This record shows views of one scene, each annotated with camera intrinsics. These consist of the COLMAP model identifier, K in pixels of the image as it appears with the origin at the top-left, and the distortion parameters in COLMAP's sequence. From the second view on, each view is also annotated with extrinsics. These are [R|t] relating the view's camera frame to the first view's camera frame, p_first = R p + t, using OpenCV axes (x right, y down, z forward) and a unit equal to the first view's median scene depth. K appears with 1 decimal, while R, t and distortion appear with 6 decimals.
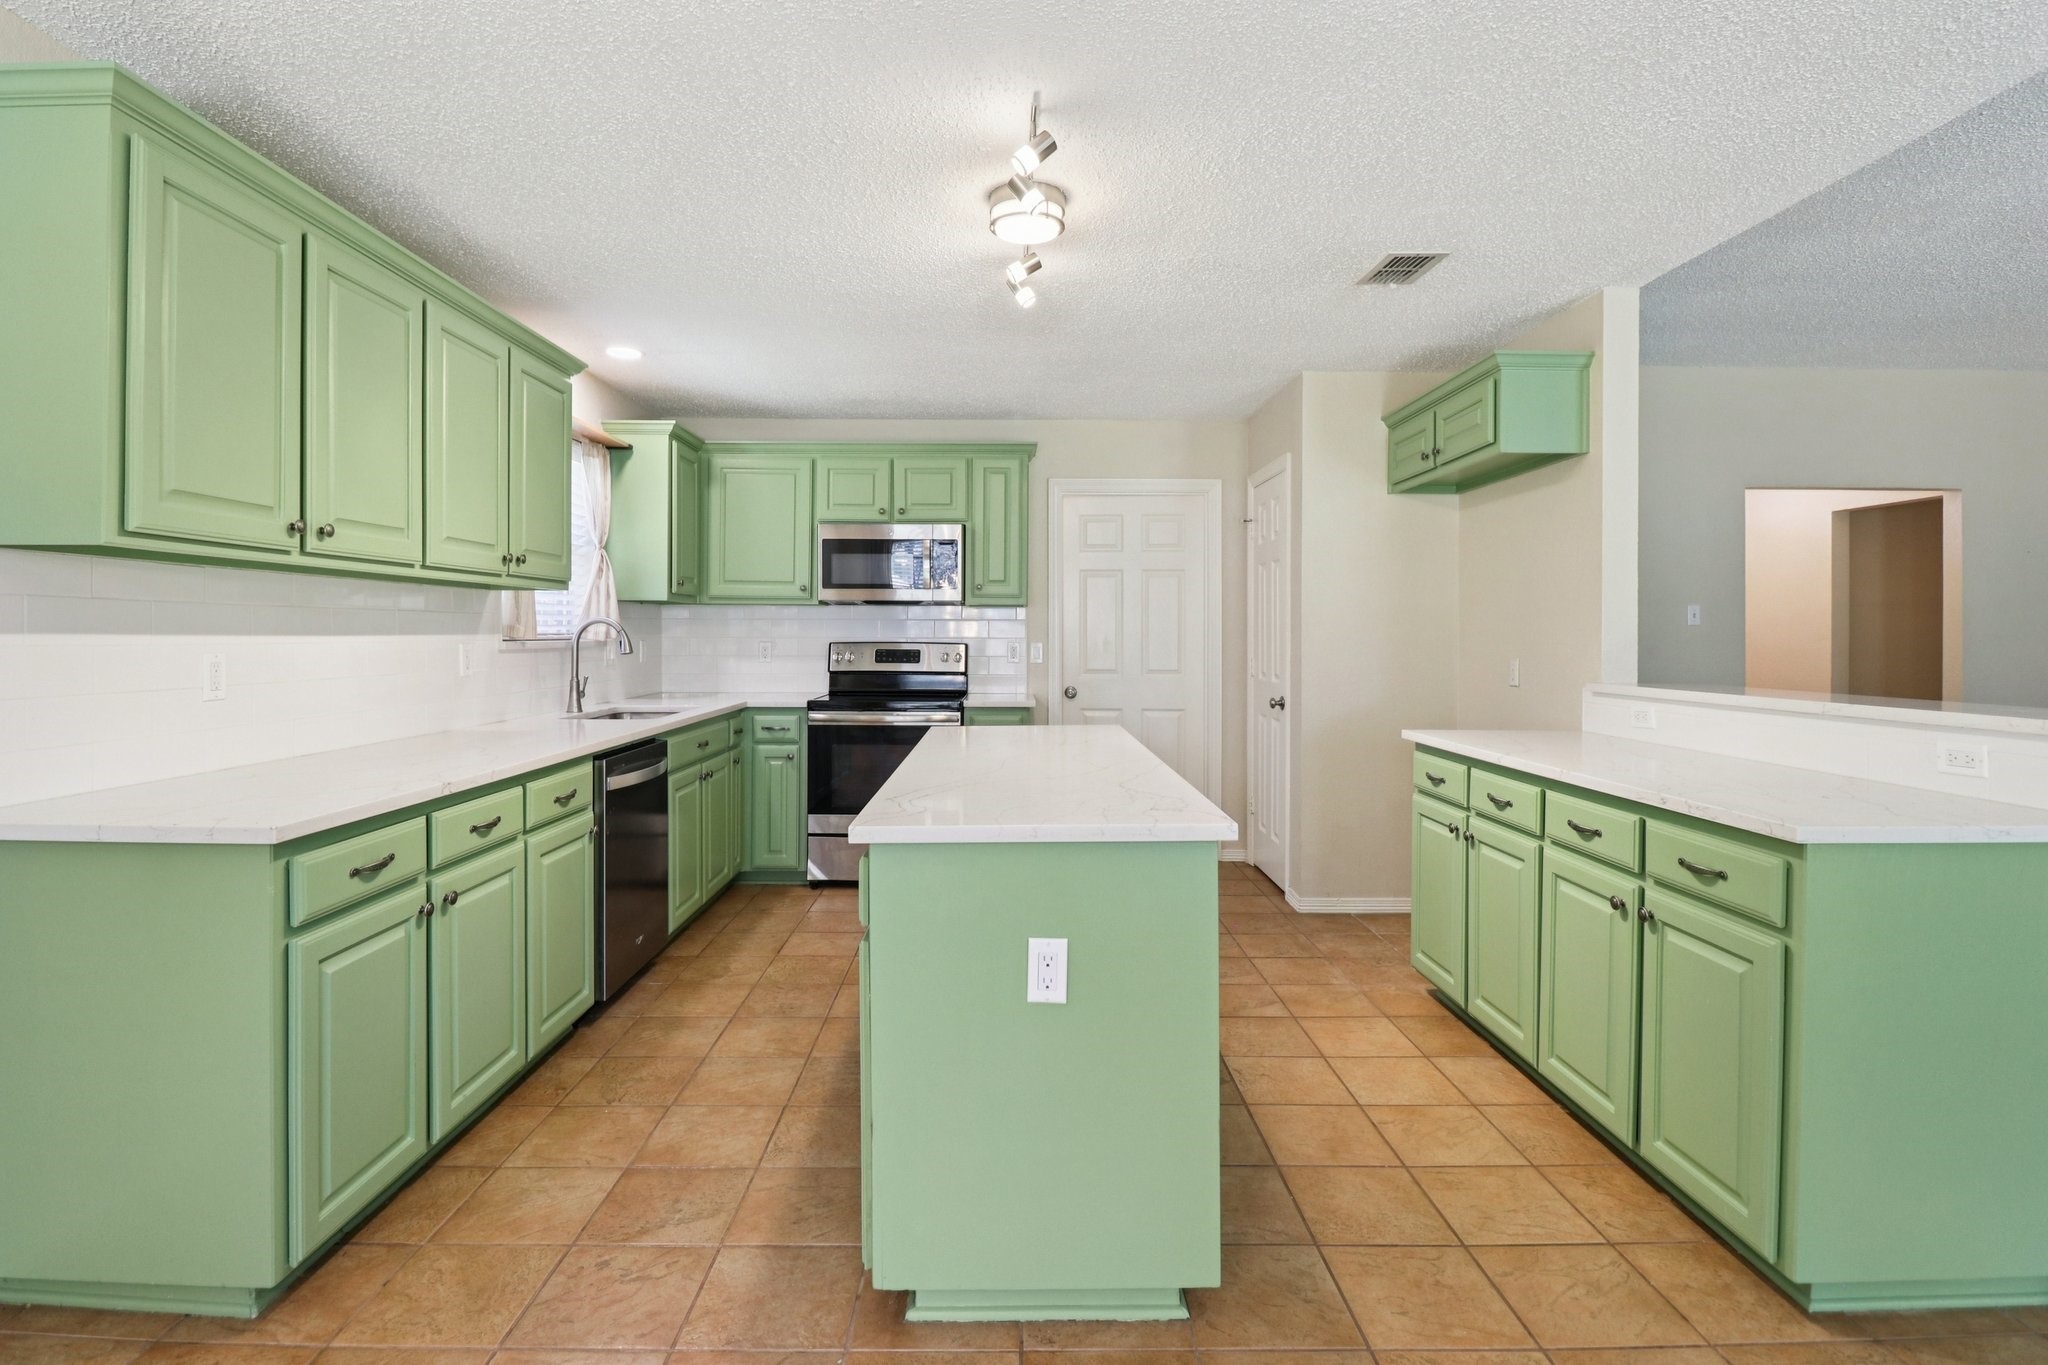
lens RADIAL K [[1017.3, 0, 1030.0], [0, 1017.3, 635.2], [0, 0, 1]] dist [-0.004360, -0.001013]
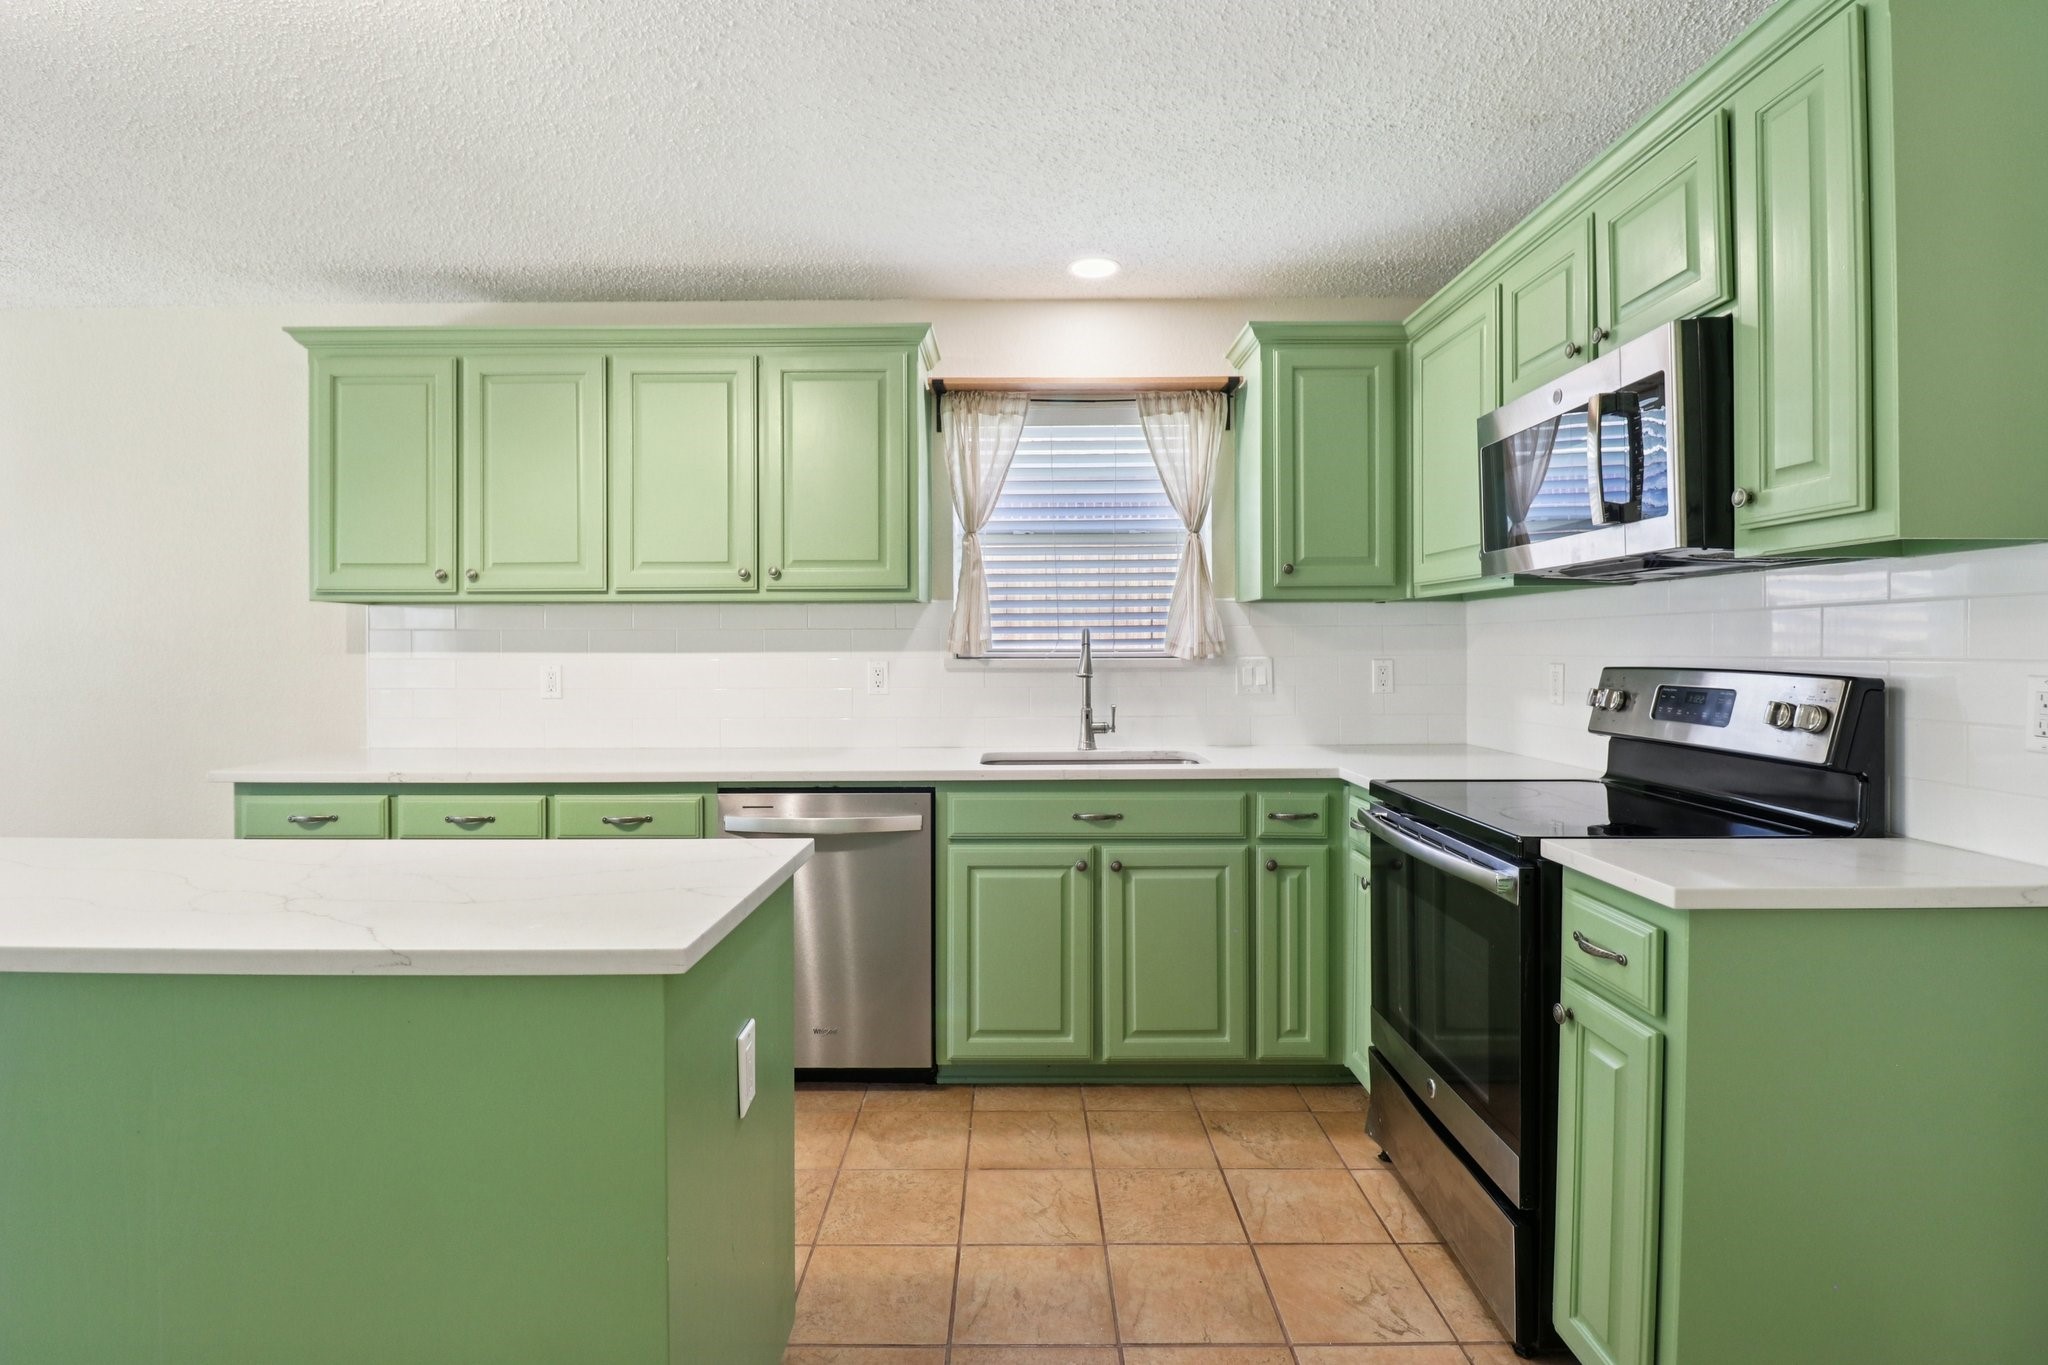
lens RADIAL K [[1020.4, 0, 1011.3], [0, 1020.4, 651.9], [0, 0, 1]] dist [-0.000631, -0.000555]
pose [[-0.040435, -0.001086, -0.999182, 0.386108], [0.001276, 0.999999, -0.001138, 0.000959], [0.999181, -0.001321, -0.040434, 1.098619]]
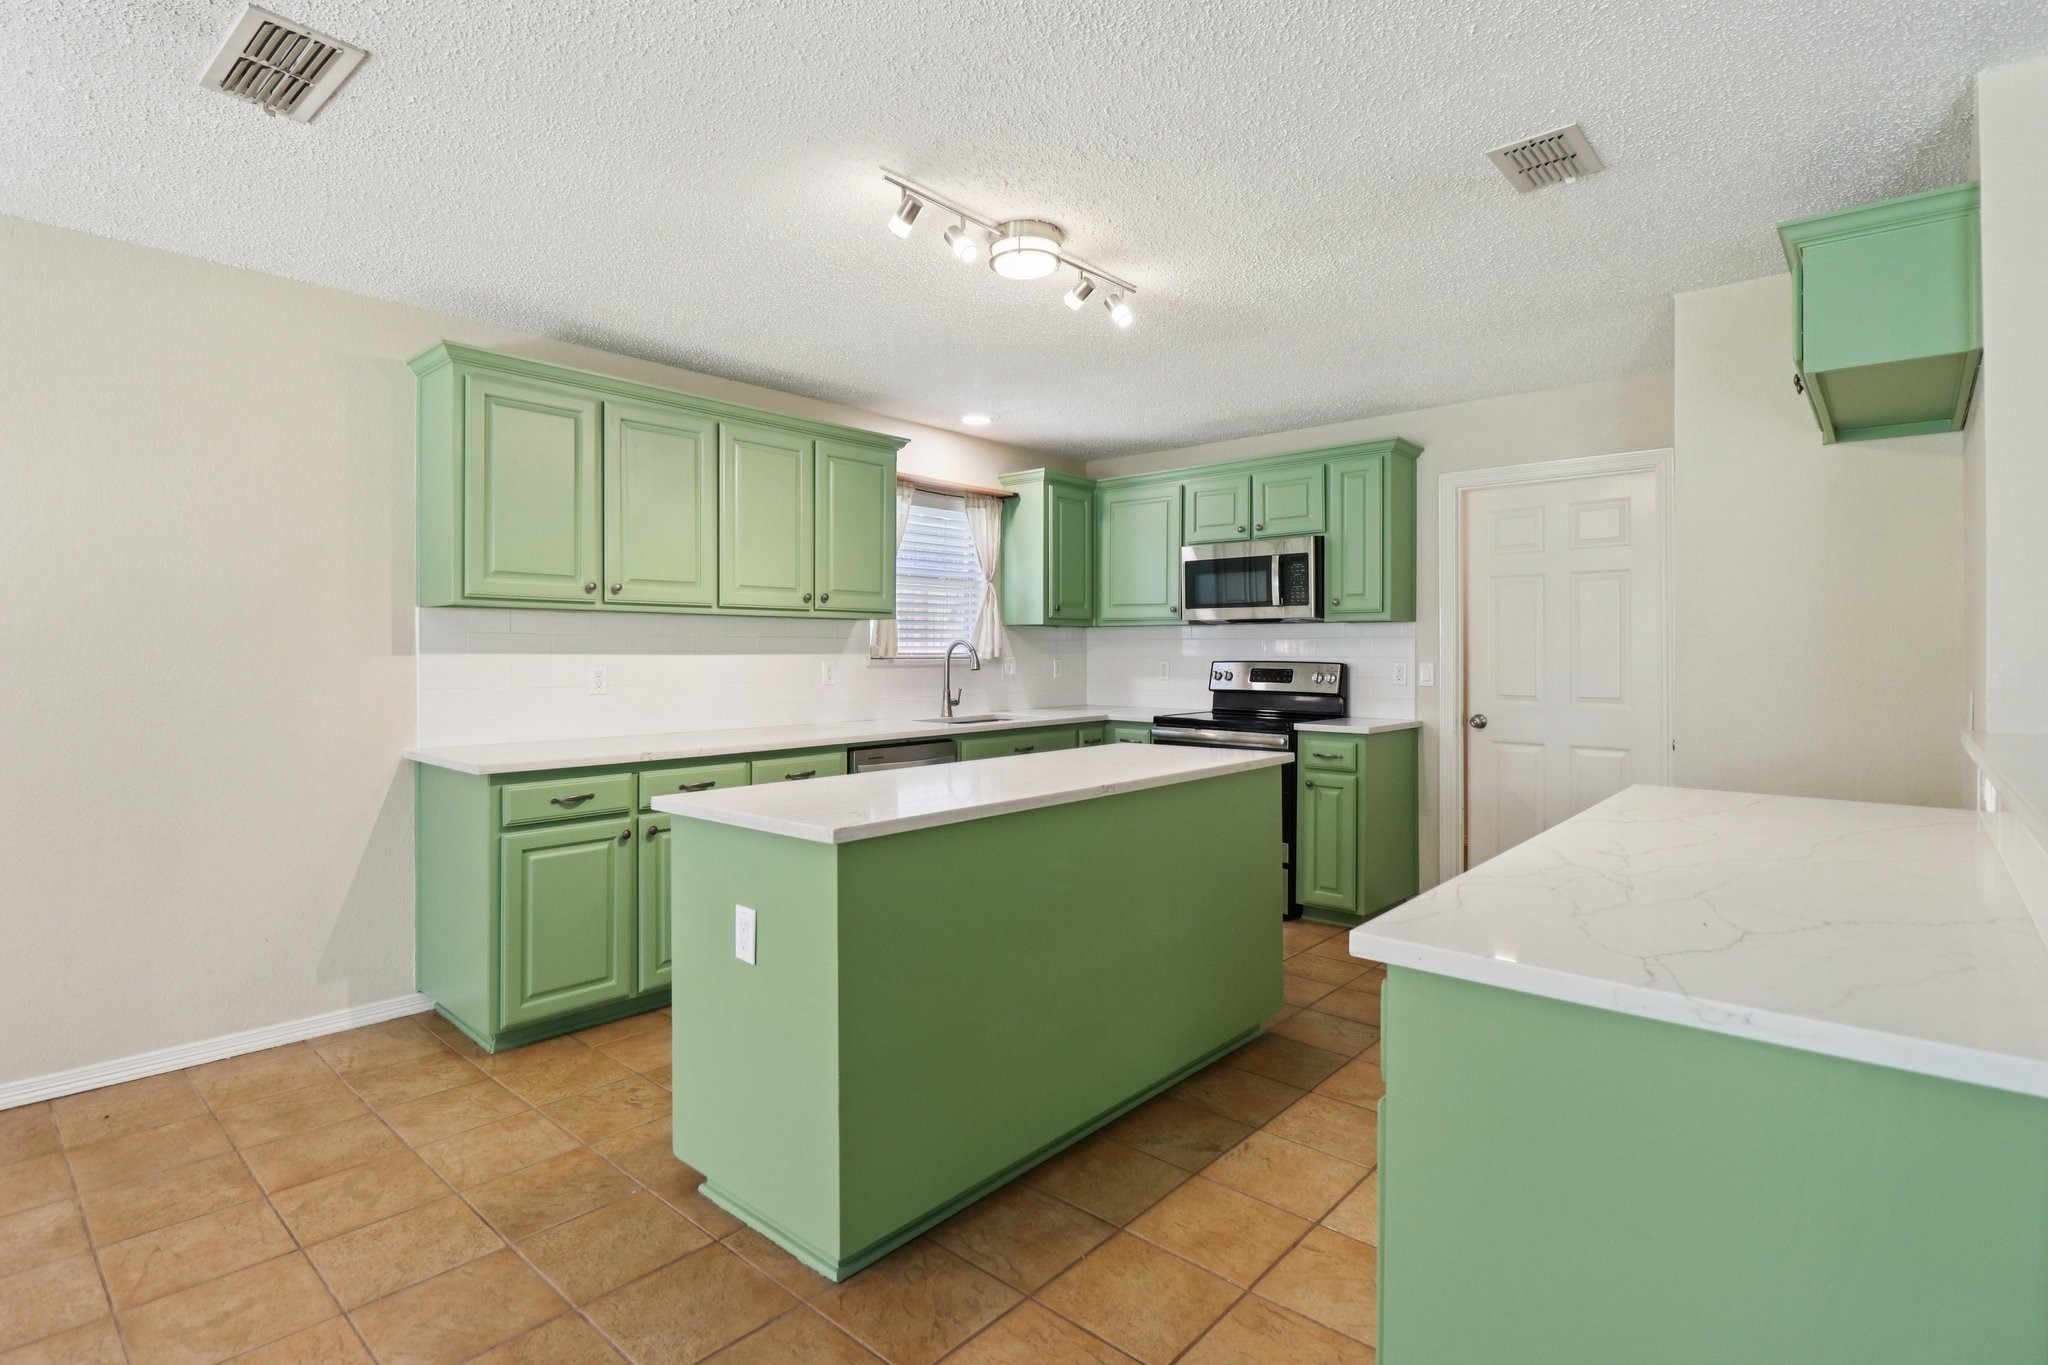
lens RADIAL K [[1020.4, 0, 1011.3], [0, 1020.4, 651.9], [0, 0, 1]] dist [-0.000631, -0.000555]
pose [[0.731545, -0.002499, -0.681788, 0.515461], [0.000541, 0.999995, -0.003084, 0.000918], [0.681793, 0.001887, 0.731543, 0.163048]]
